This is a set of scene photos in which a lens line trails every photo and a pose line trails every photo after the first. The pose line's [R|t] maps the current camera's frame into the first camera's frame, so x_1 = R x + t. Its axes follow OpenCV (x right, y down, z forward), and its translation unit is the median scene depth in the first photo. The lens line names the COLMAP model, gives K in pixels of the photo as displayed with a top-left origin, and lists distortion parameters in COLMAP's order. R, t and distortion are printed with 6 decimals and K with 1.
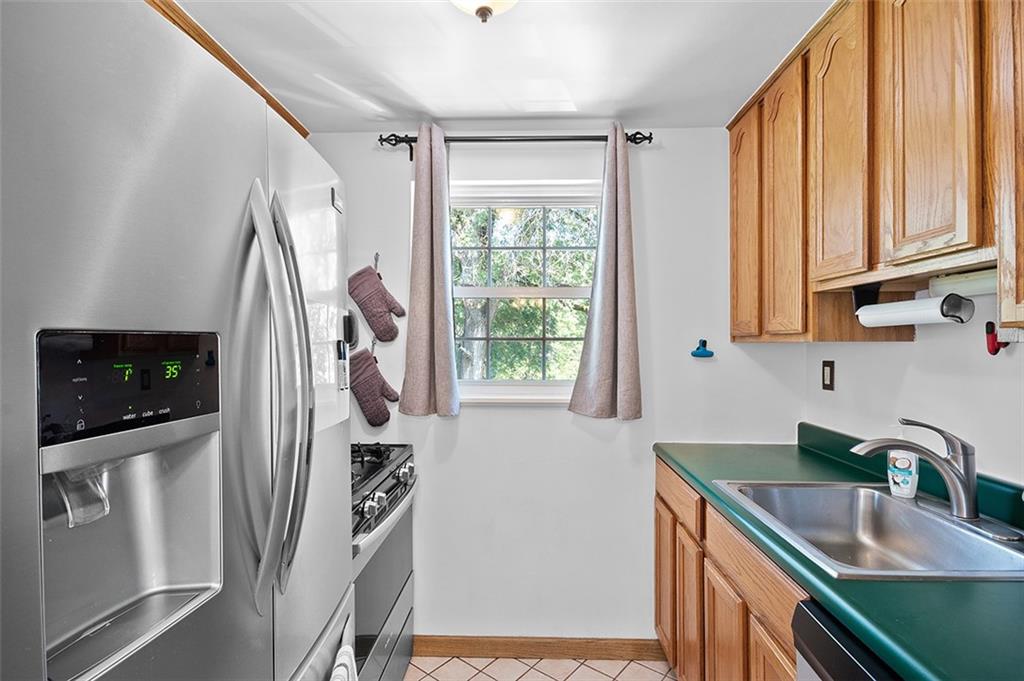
lens RADIAL K [[505.0, 0, 506.1], [0, 505.0, 341.8], [0, 0, 1]] dist [-0.019224, -0.003291]
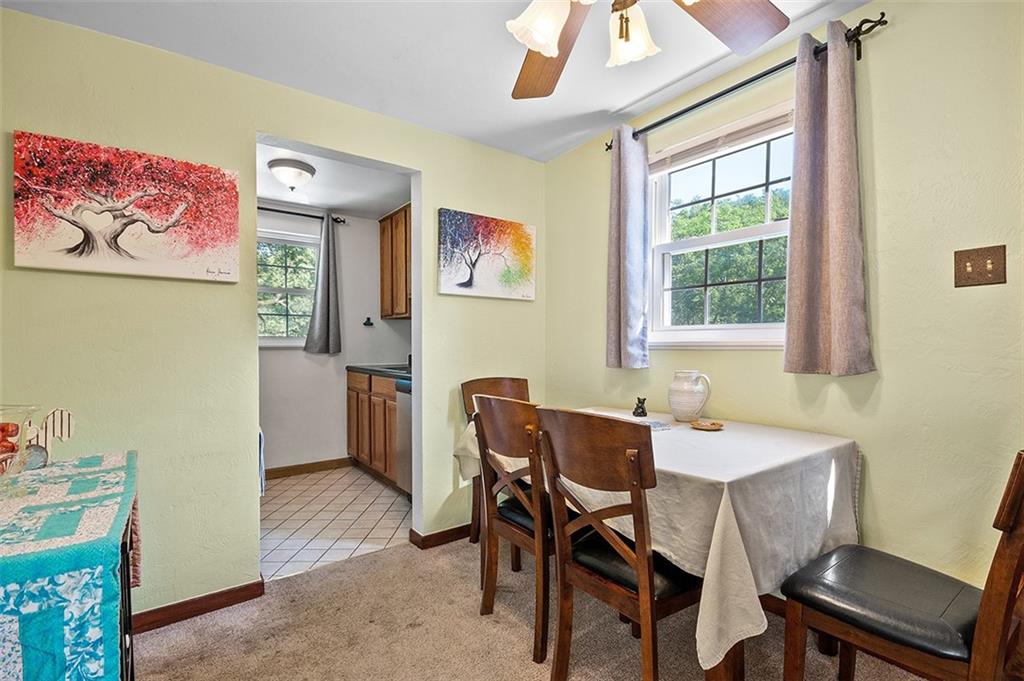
lens RADIAL K [[484.5, 0, 508.7], [0, 484.5, 351.3], [0, 0, 1]] dist [0.003021, -0.002720]
pose [[0.787498, -0.011630, 0.616208, -0.434529], [0.002165, 0.999868, 0.016104, 0.112241], [-0.616314, -0.011348, 0.787419, -1.048989]]
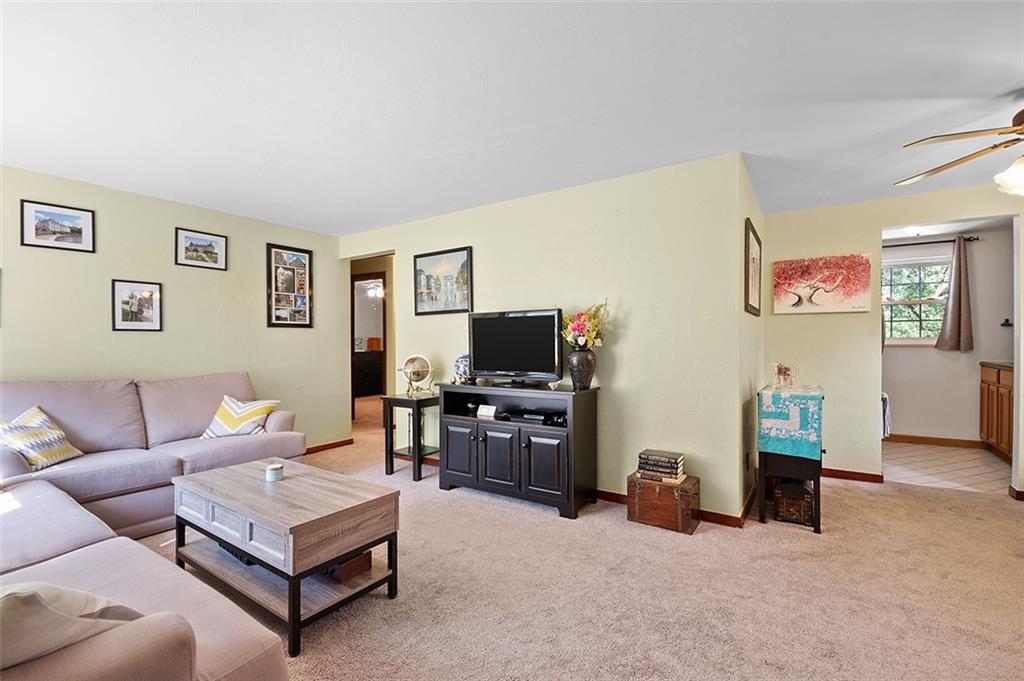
lens RADIAL K [[444.0, 0, 513.7], [0, 444.0, 345.7], [0, 0, 1]] dist [-0.021356, -0.002483]
pose [[0.843821, -0.001060, -0.536624, -0.509764], [0.005408, 0.999964, 0.006530, 0.100267], [0.536597, -0.008412, 0.843797, -2.047610]]
